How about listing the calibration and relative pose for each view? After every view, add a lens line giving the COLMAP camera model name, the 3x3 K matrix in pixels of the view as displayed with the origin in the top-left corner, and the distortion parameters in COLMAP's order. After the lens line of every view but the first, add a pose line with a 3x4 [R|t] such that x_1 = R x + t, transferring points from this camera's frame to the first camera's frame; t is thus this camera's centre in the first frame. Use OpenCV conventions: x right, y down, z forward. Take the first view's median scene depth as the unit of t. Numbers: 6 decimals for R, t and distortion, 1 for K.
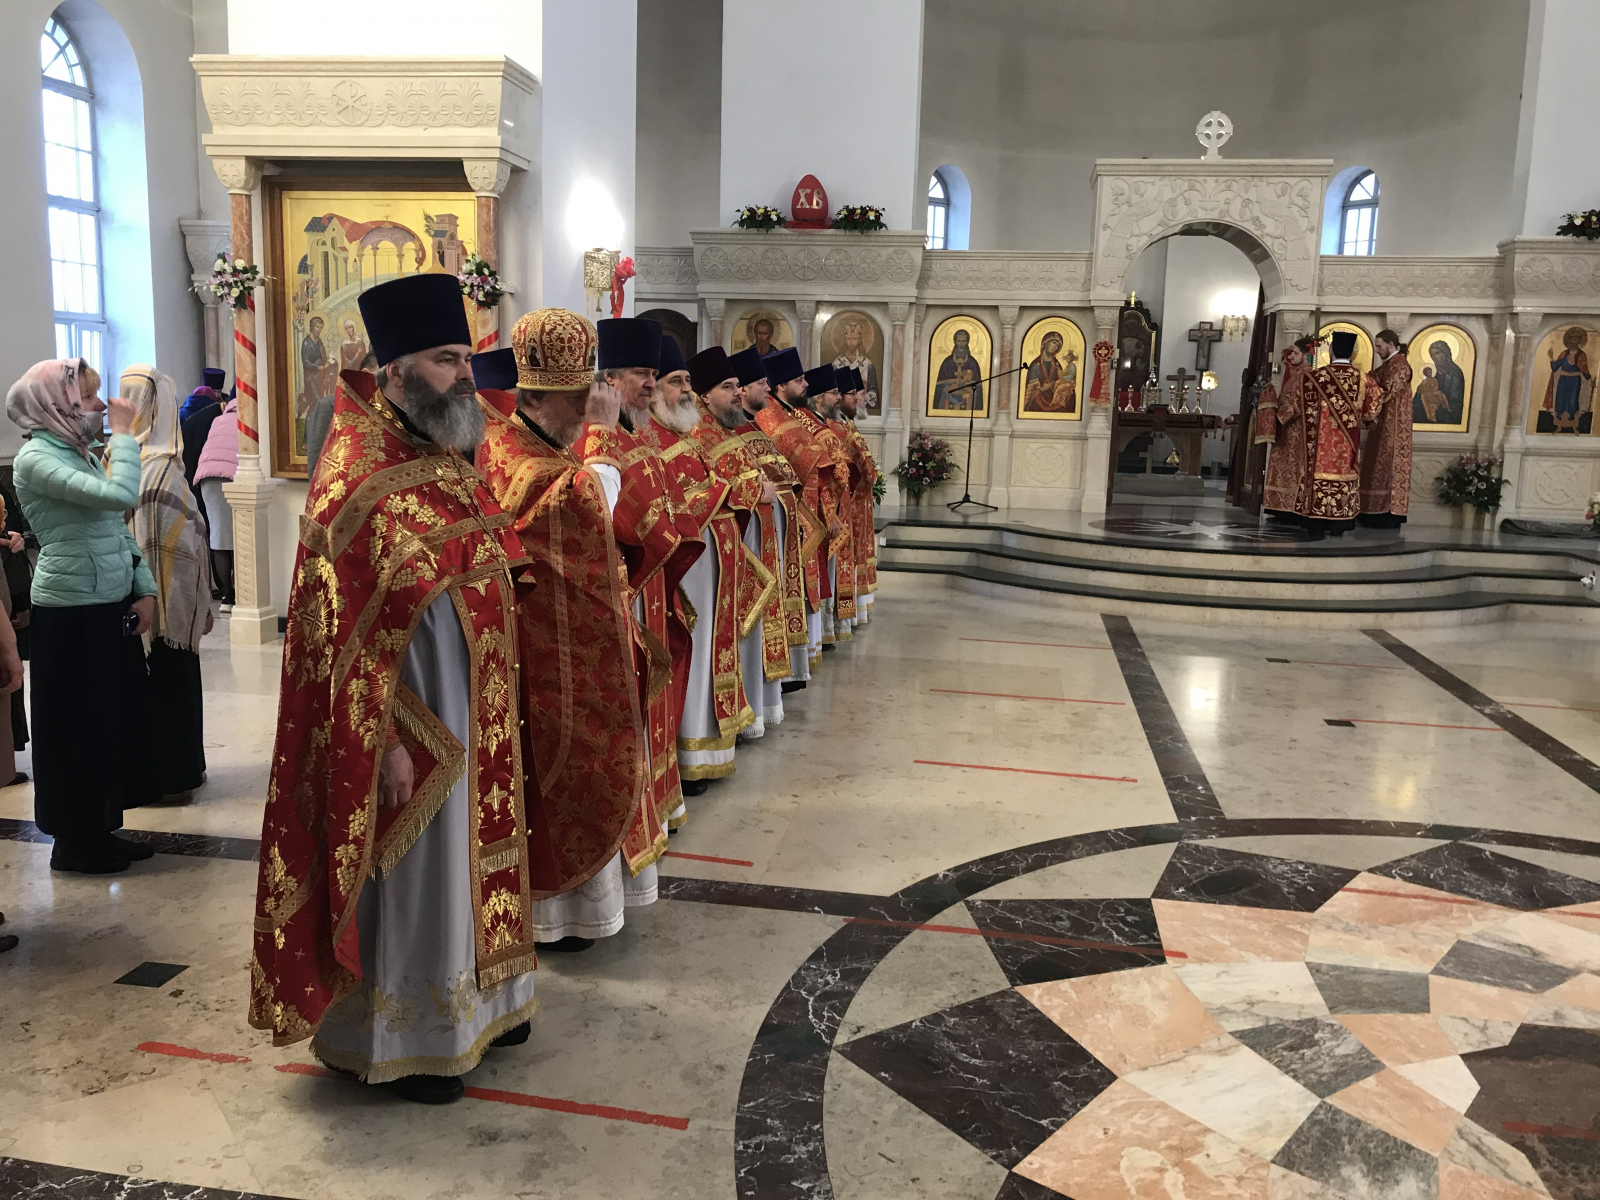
lens RADIAL K [[1322.2, 0, 801.7], [0, 1322.2, 588.4], [0, 0, 1]] dist [0.015085, 0.001399]
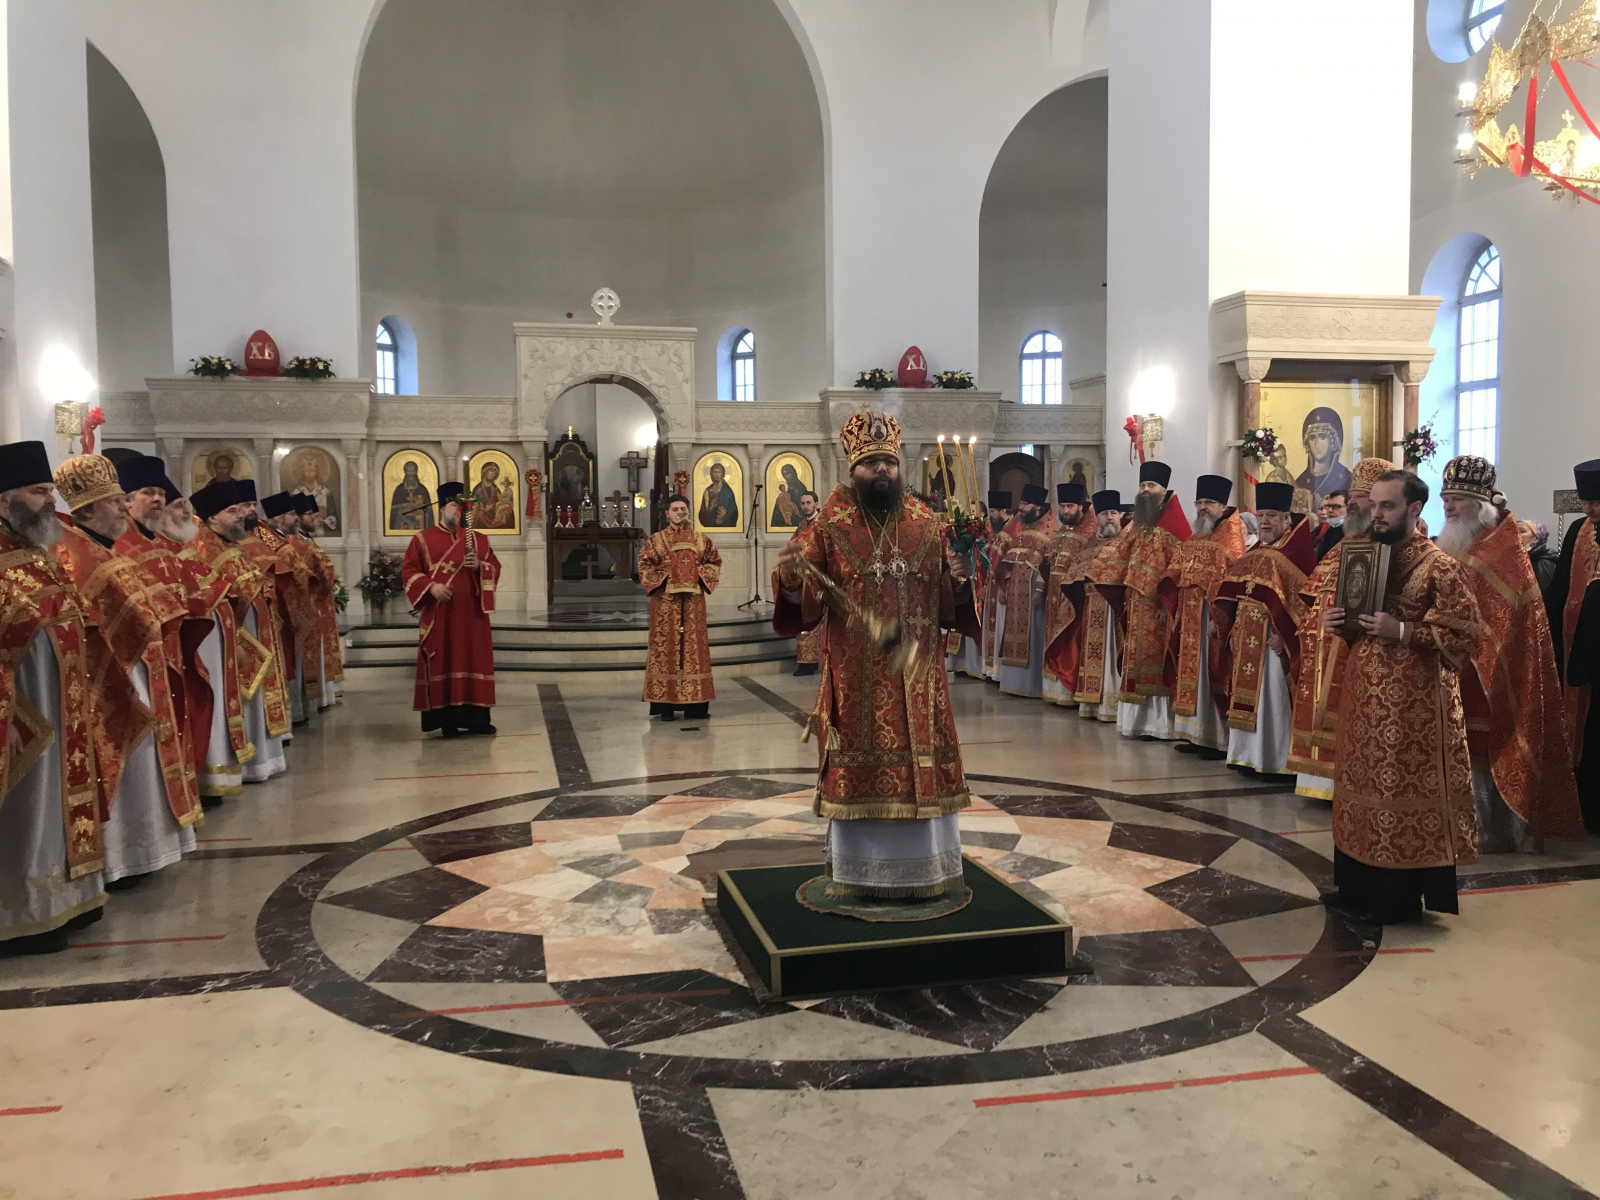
lens RADIAL K [[1303.1, 0, 800.3], [0, 1303.1, 595.5], [0, 0, 1]] dist [0.072234, -0.095902]
pose [[0.924847, -0.058731, 0.375777, -0.002606], [0.091676, 0.993298, -0.070386, 0.036745], [-0.369125, 0.099547, 0.924033, -0.195077]]
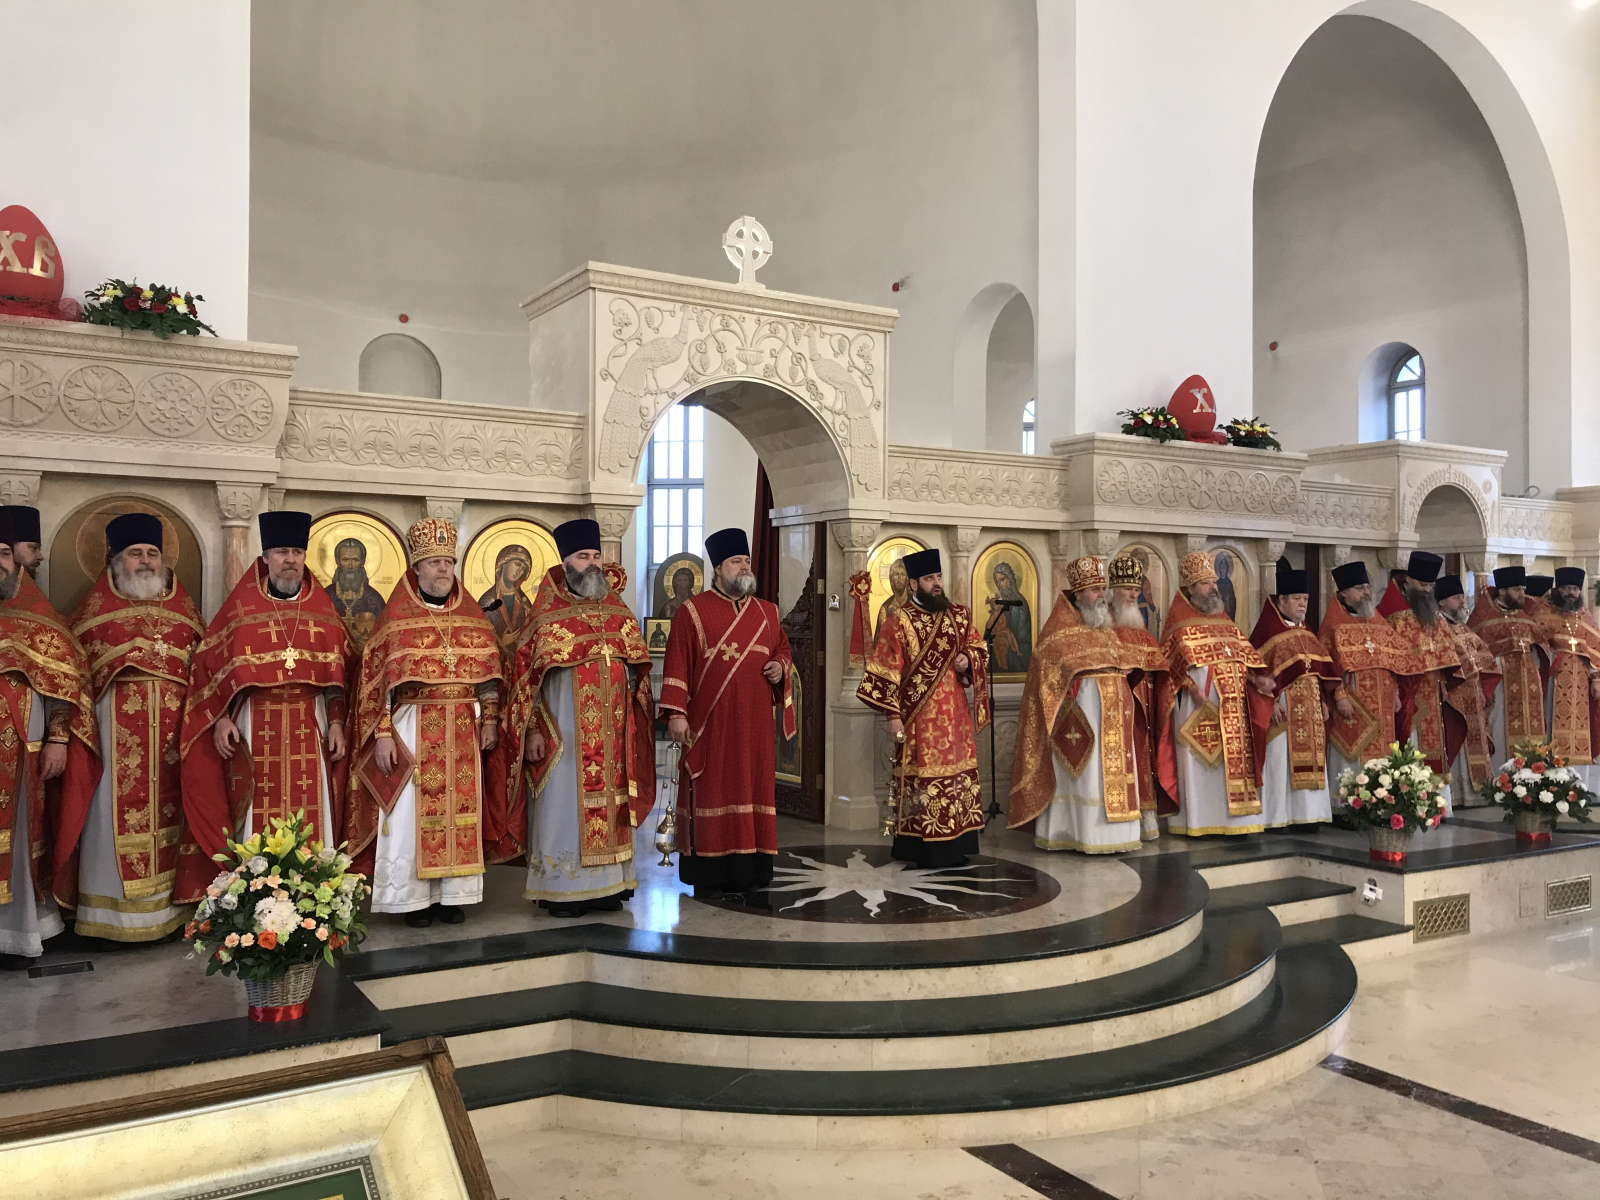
lens RADIAL K [[1303.1, 0, 800.3], [0, 1303.1, 595.5], [0, 0, 1]] dist [0.072234, -0.095902]
pose [[0.761516, -0.015146, 0.647969, -0.090516], [0.111565, 0.987868, -0.108025, -0.103865], [-0.638472, 0.154554, 0.753967, 0.530441]]
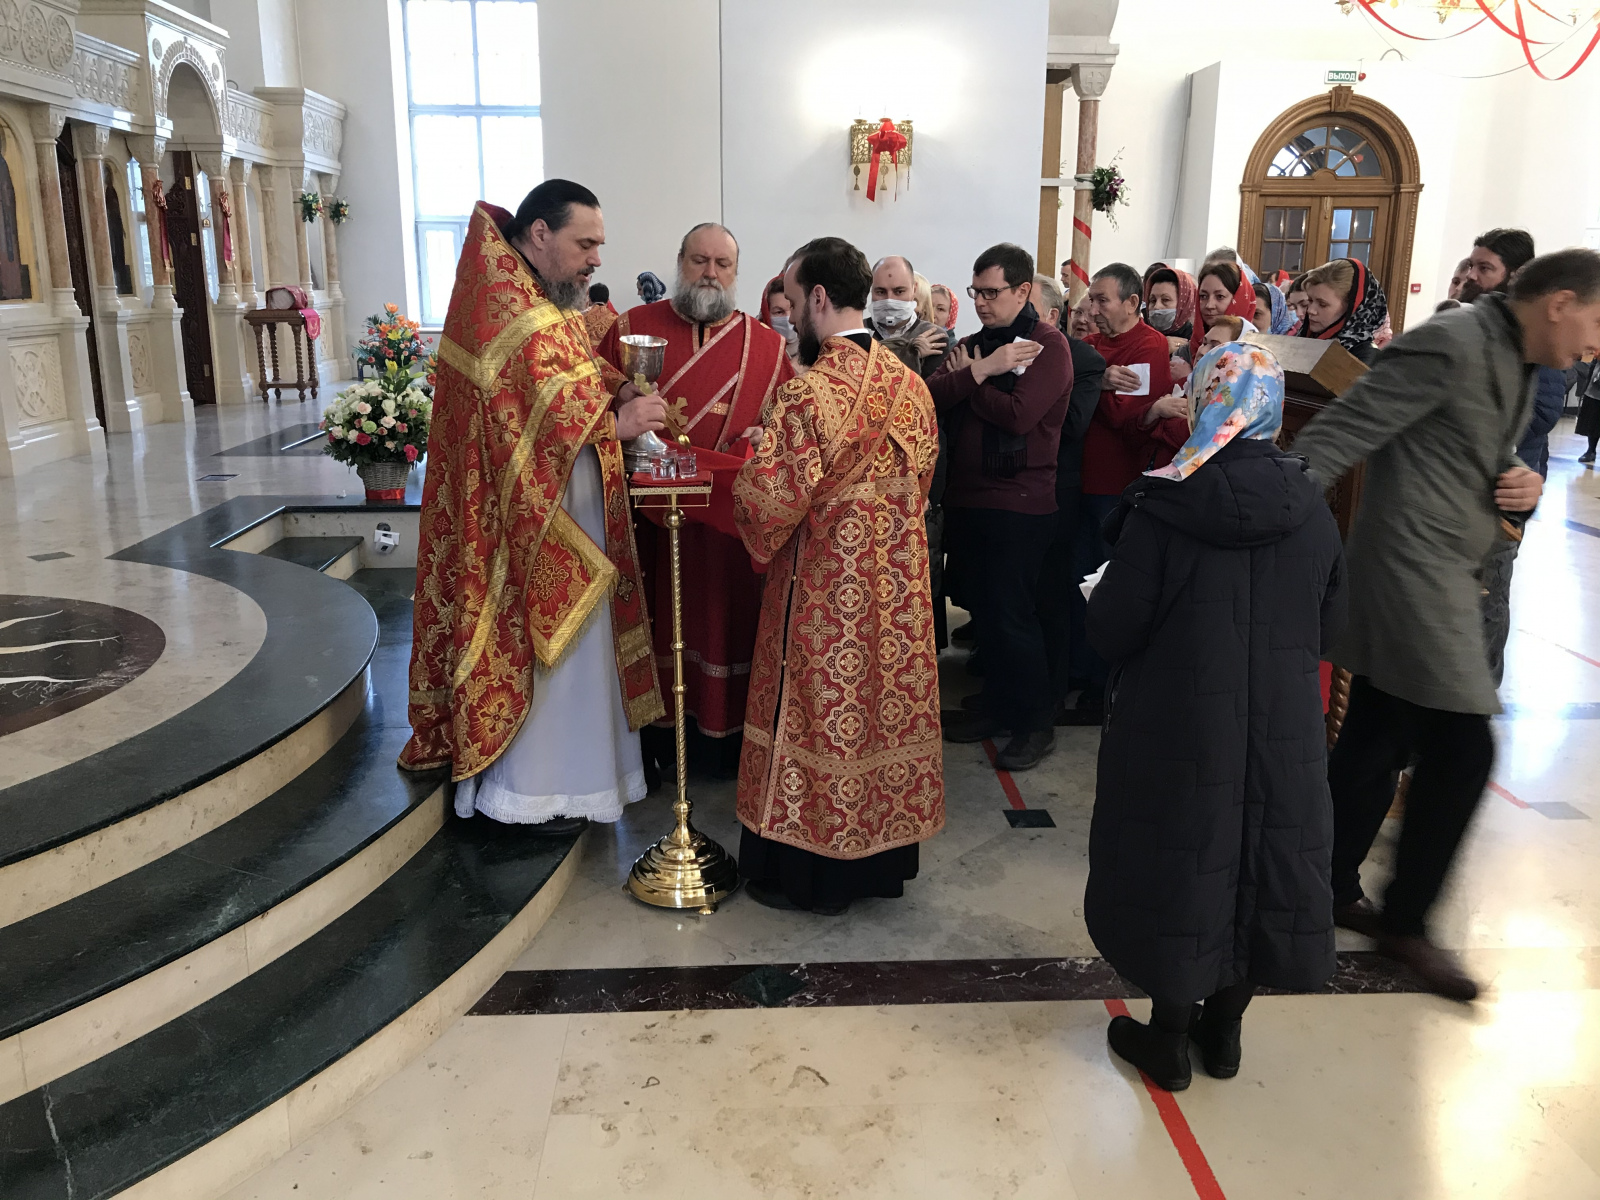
lens RADIAL K [[1322.2, 0, 801.7], [0, 1322.2, 588.4], [0, 0, 1]] dist [0.015085, 0.001399]
pose [[-0.216943, -0.258138, 0.941435, -0.032893], [0.131871, 0.947813, 0.290275, -0.116785], [-0.967236, 0.187122, -0.171581, 0.774179]]
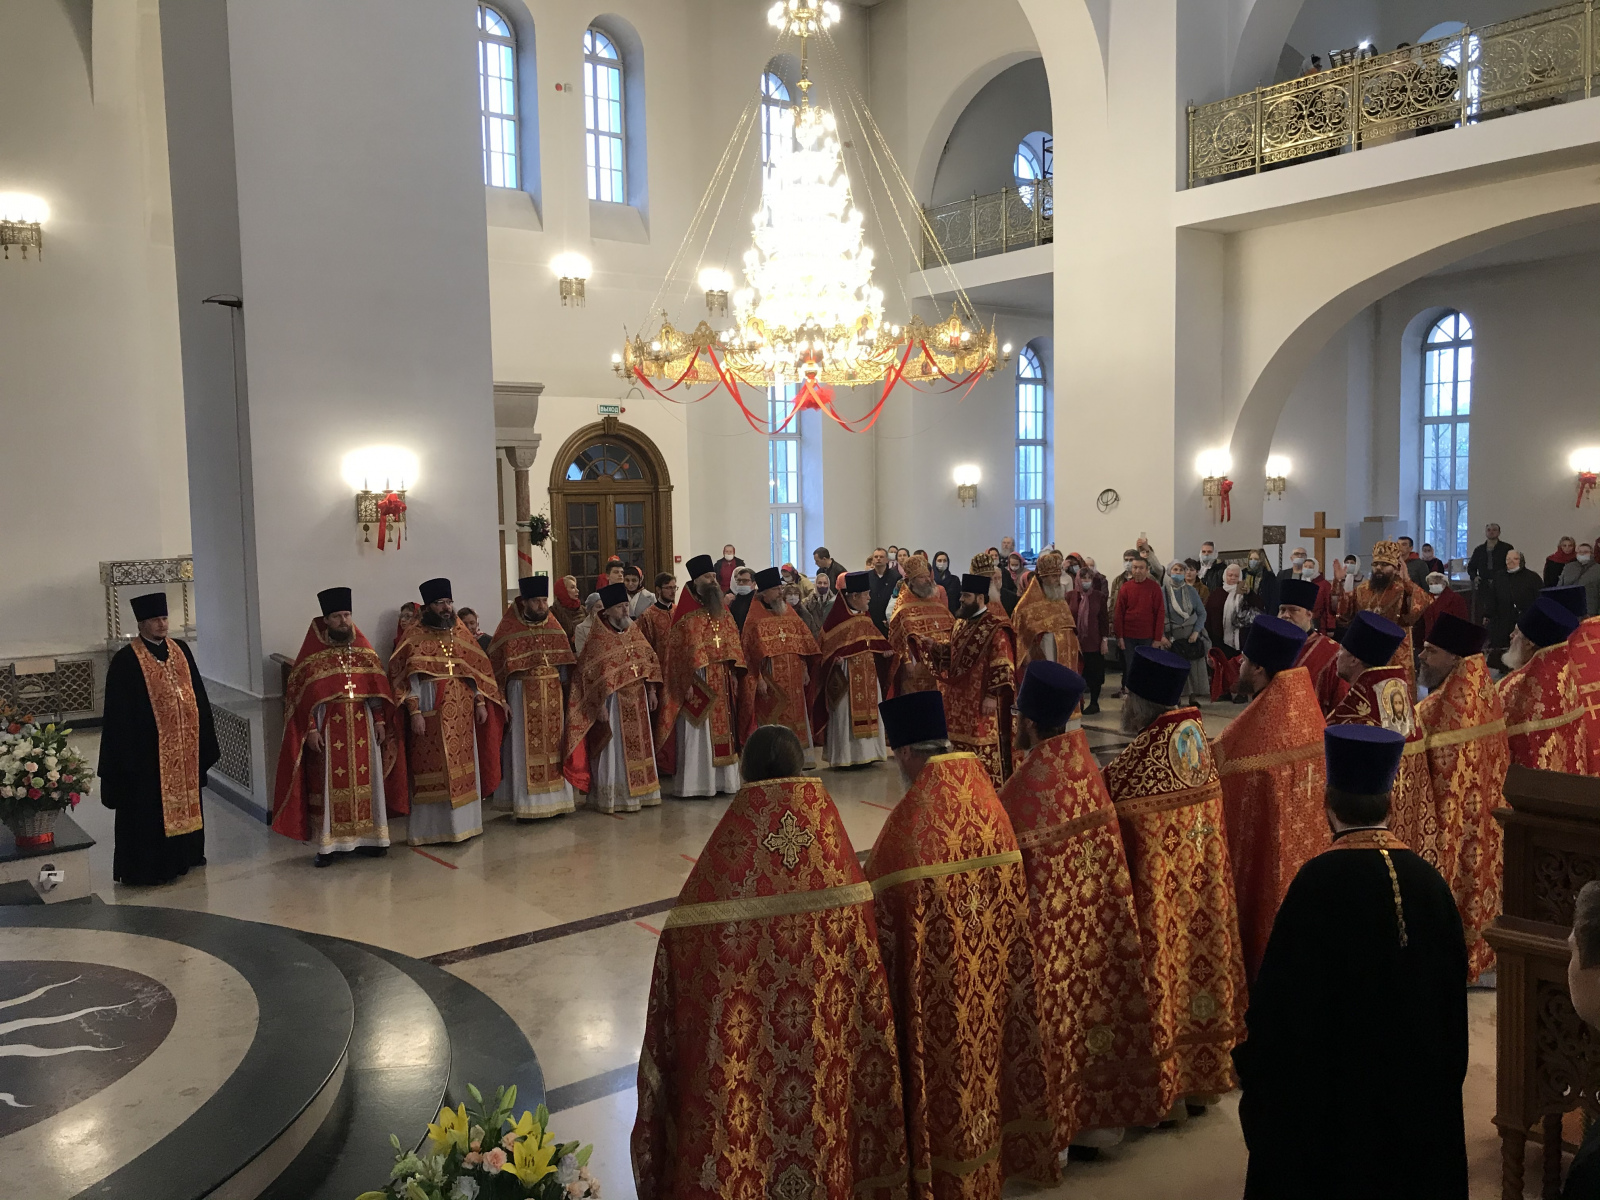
lens RADIAL K [[1306.1, 0, 800.4], [0, 1306.1, 594.0], [0, 0, 1]] dist [0.067286, -0.086520]
pose [[-0.732723, -0.068974, 0.677023, -0.144195], [0.099185, 0.973403, 0.206514, -0.219740], [-0.673260, 0.218468, -0.706394, 1.005471]]
